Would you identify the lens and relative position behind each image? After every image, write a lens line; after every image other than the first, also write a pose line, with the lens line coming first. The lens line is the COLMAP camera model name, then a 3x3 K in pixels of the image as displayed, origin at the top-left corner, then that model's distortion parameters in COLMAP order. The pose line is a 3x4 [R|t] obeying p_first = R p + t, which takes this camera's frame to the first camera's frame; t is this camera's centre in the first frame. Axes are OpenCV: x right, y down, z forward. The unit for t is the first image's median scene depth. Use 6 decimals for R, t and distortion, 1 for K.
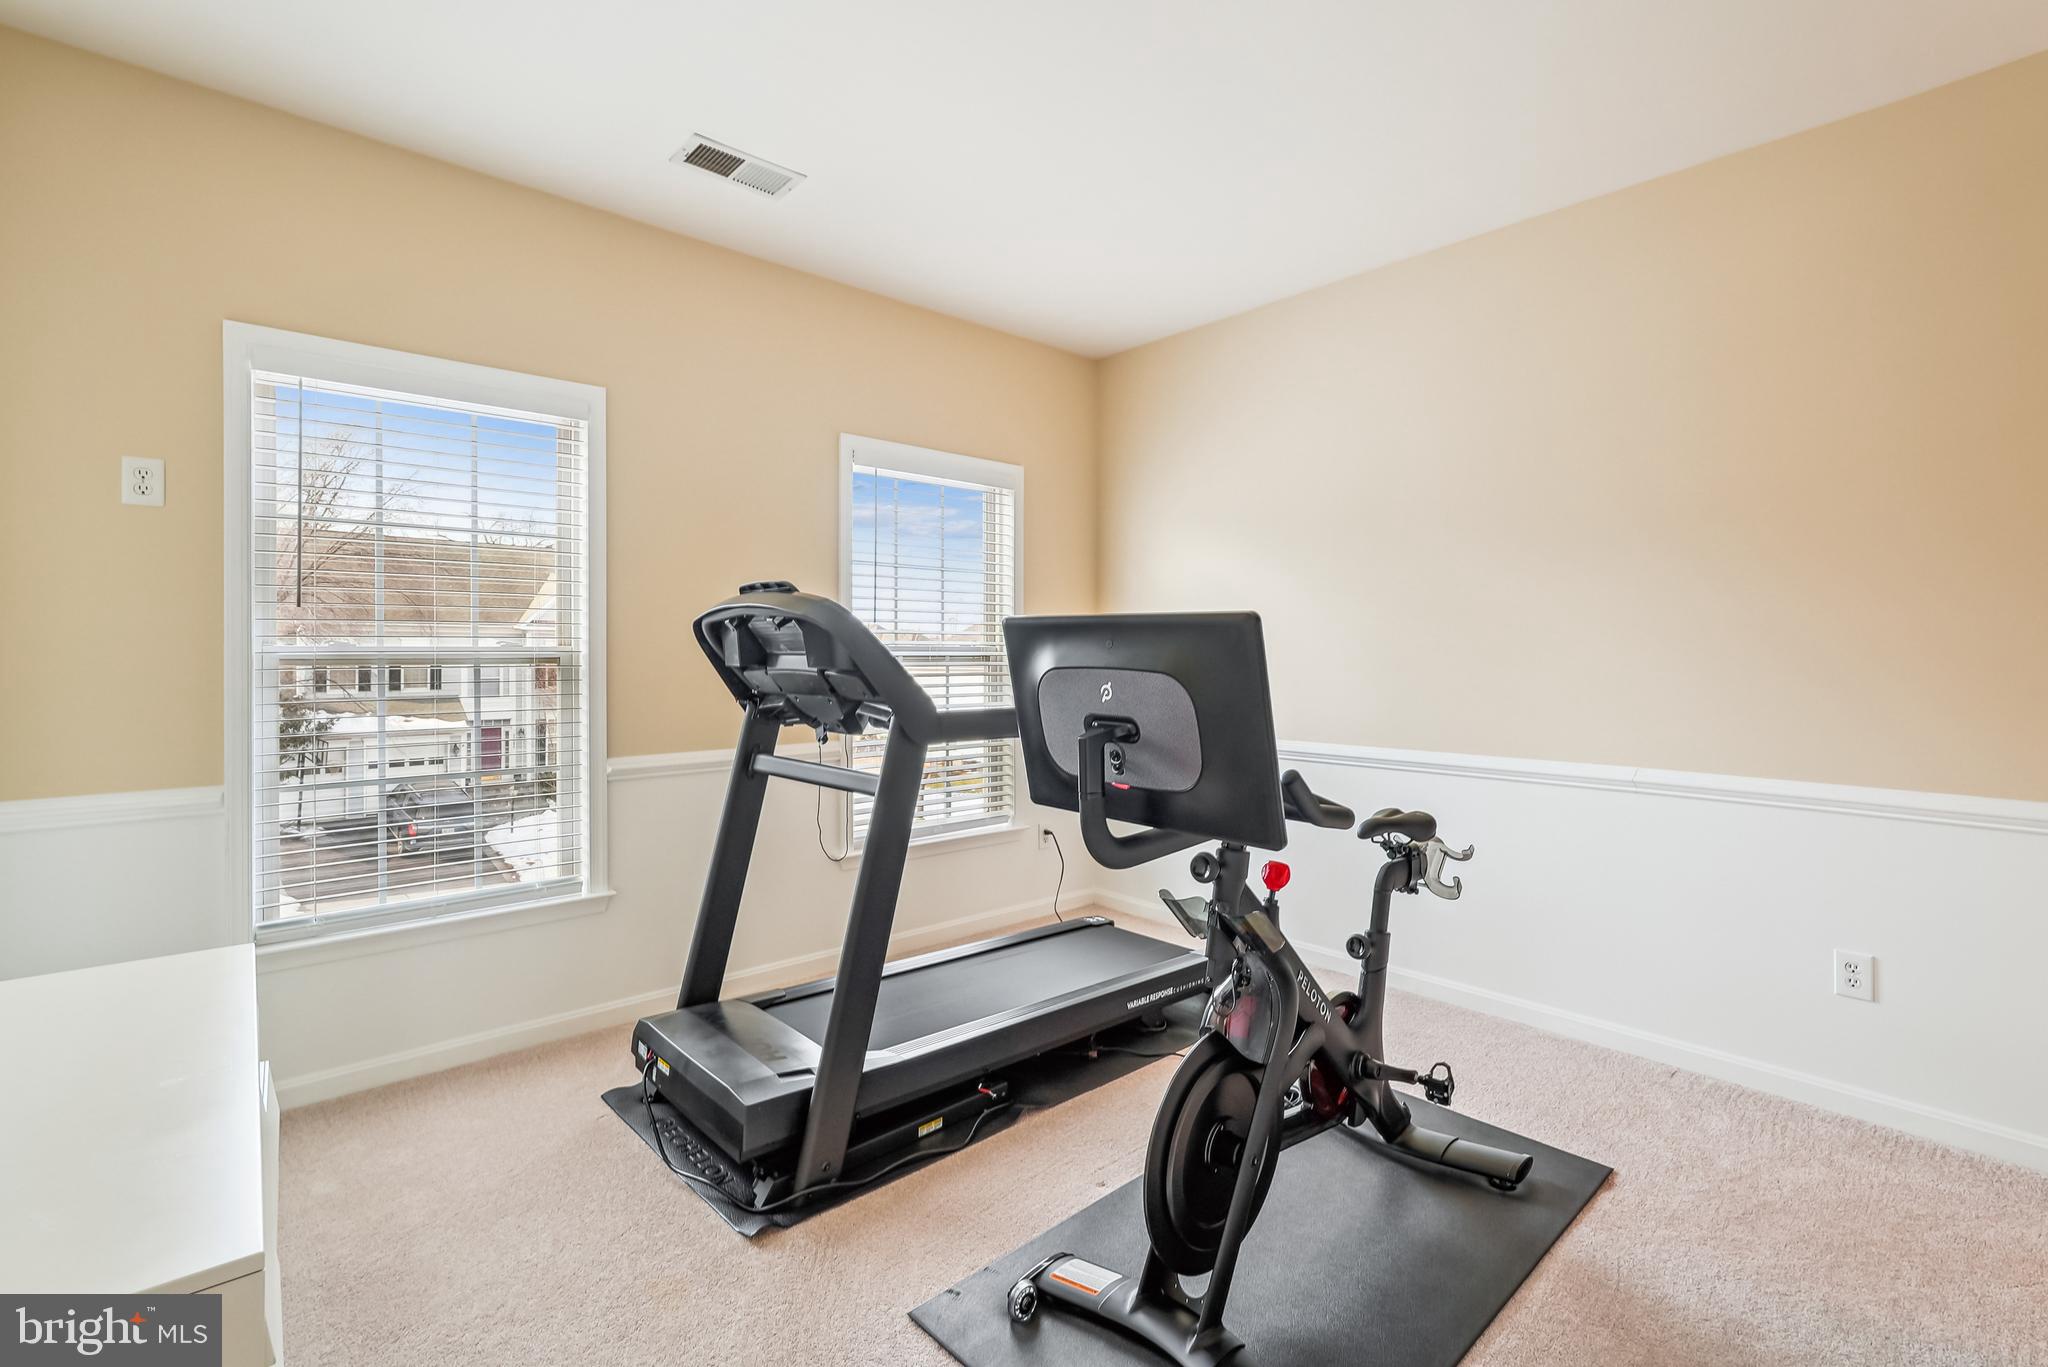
lens RADIAL K [[912.0, 0, 1032.2], [0, 912.0, 667.8], [0, 0, 1]] dist [-0.002337, 0.000205]
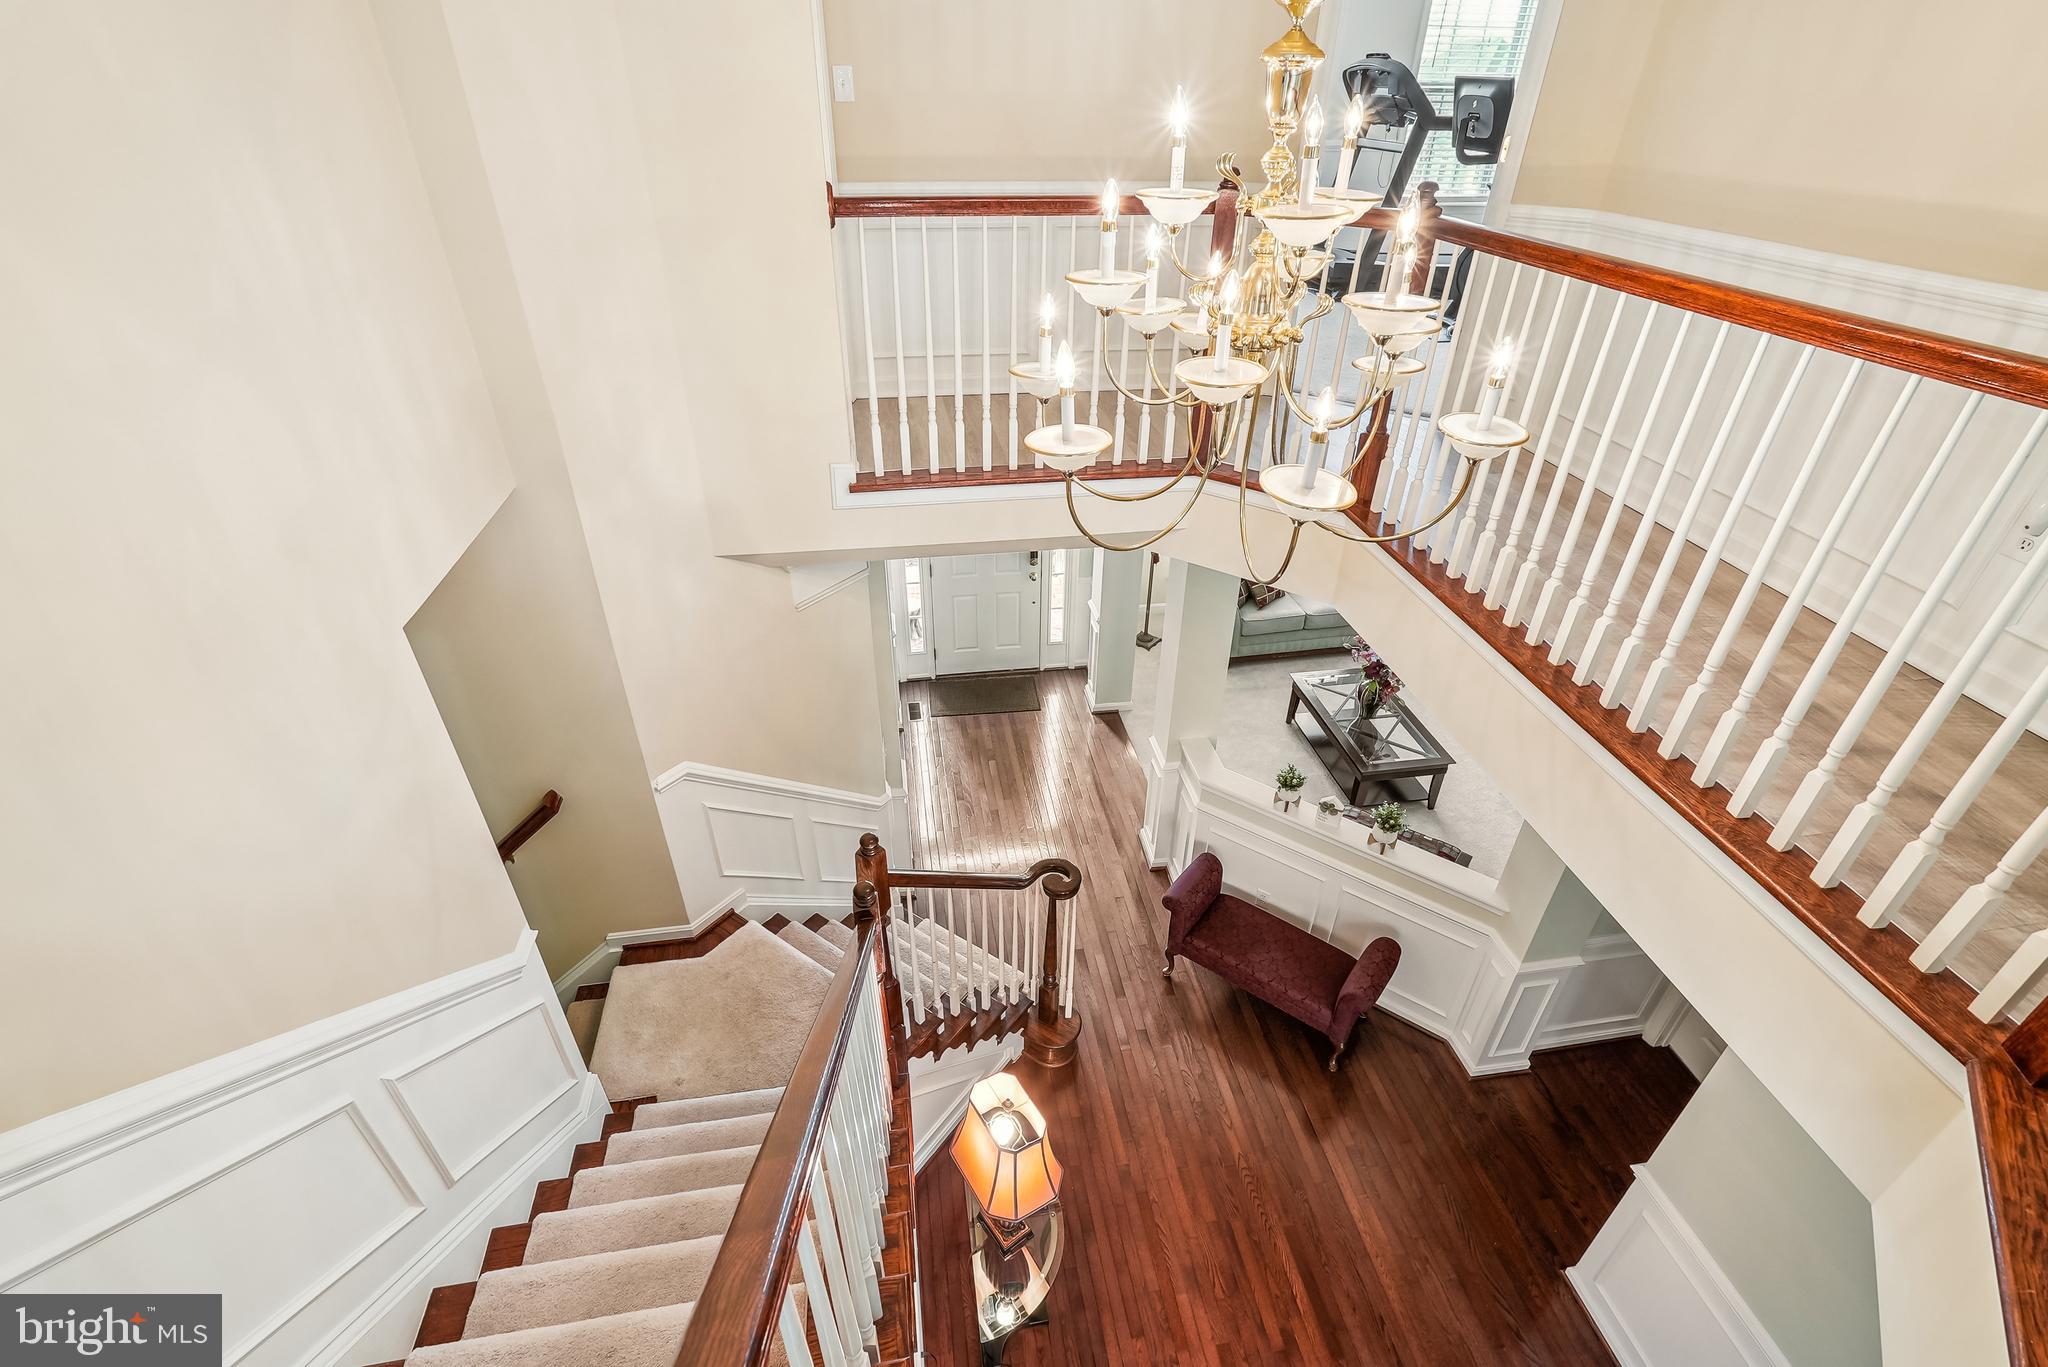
lens RADIAL K [[912.0, 0, 1025.8], [0, 912.0, 677.8], [0, 0, 1]] dist [-0.002337, 0.000205]
pose [[0.841610, 0.301376, -0.448181, 0.514953], [-0.014241, 0.841926, 0.539405, 0.013195], [0.539899, -0.447586, 0.712865, -2.015646]]
